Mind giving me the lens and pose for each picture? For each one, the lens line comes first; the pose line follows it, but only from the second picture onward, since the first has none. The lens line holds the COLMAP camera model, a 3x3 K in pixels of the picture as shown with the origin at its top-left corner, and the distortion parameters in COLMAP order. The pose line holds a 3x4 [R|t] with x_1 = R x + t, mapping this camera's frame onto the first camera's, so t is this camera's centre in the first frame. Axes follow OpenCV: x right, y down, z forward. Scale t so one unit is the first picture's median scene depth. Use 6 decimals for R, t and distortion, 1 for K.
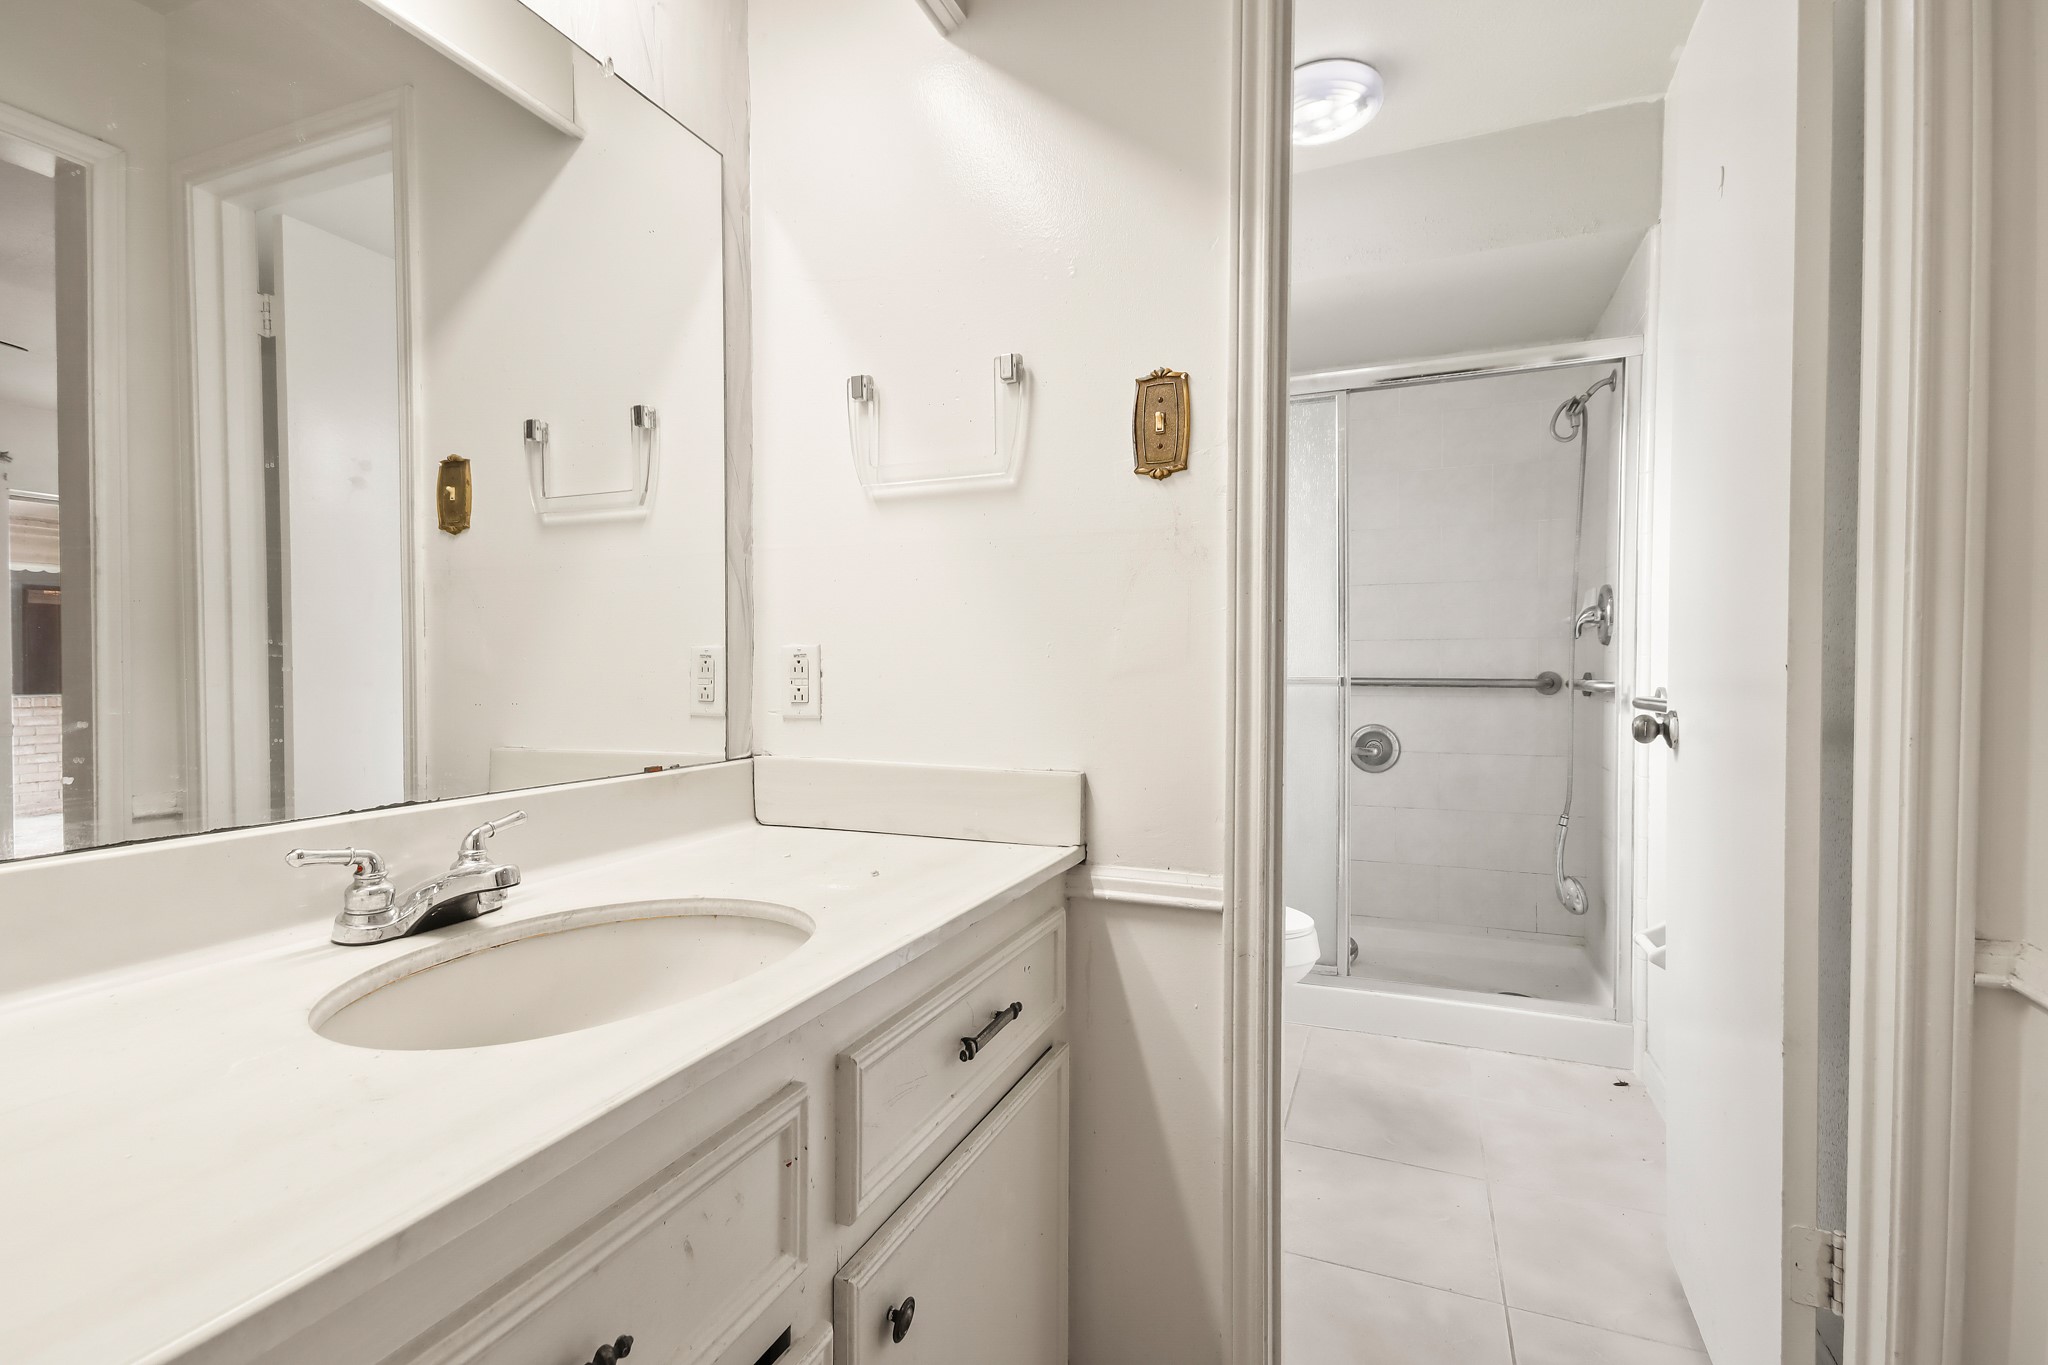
lens RADIAL K [[966.2, 0, 993.2], [0, 966.2, 679.7], [0, 0, 1]] dist [0.003002, 0.000015]
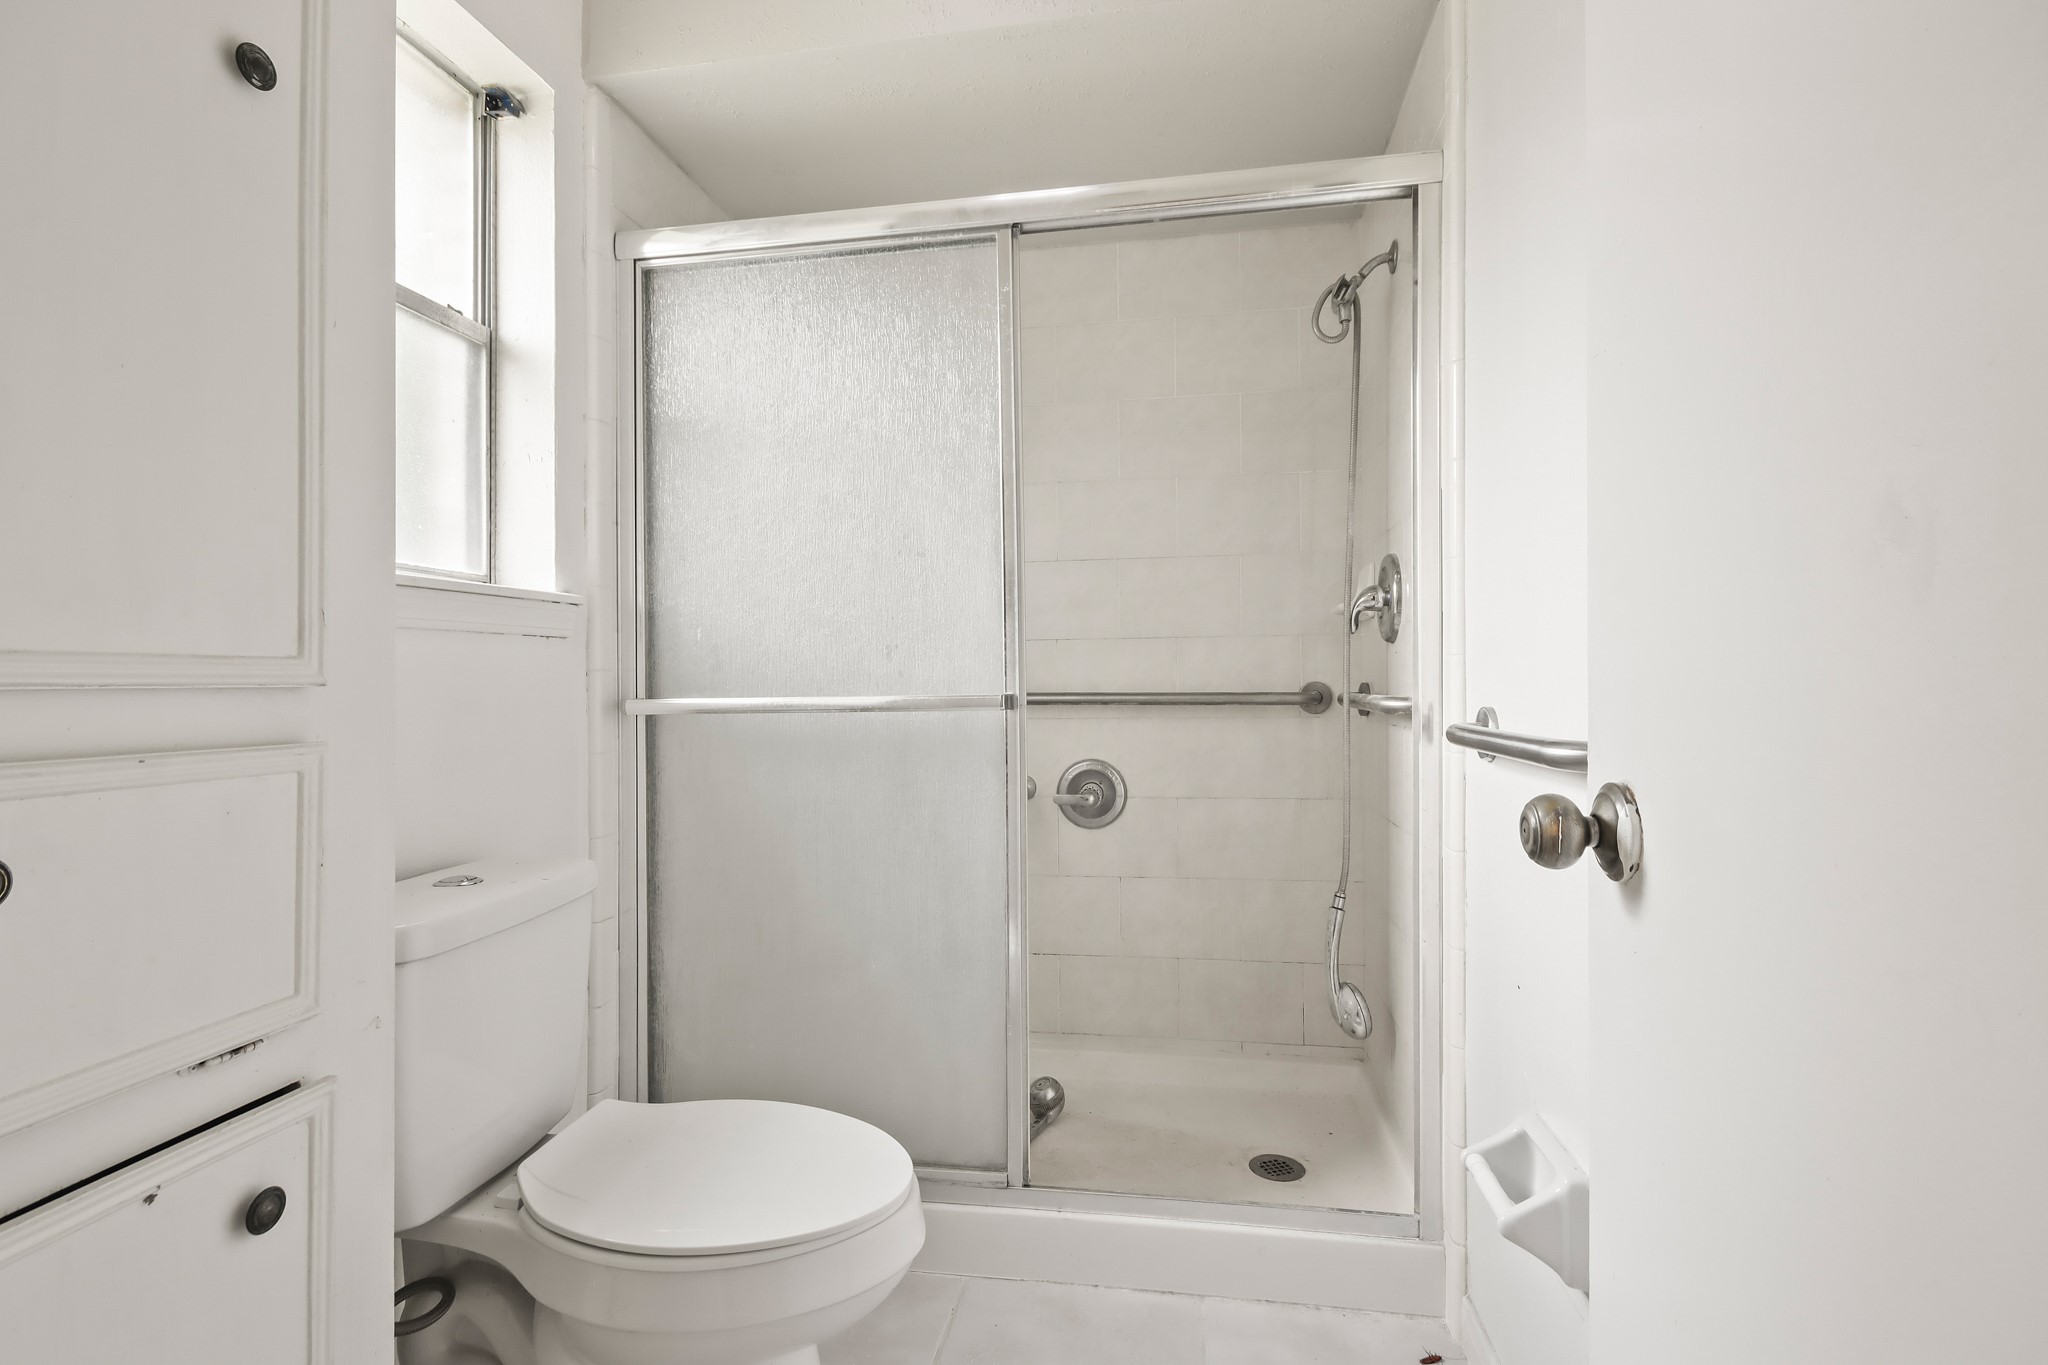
lens RADIAL K [[966.2, 0, 1029.8], [0, 966.2, 679.1], [0, 0, 1]] dist [0.003002, 0.000015]
pose [[0.972568, -0.006045, 0.232539, 0.223896], [0.009688, 0.999848, -0.014524, -0.002650], [-0.232416, 0.016379, 0.972479, 0.390393]]
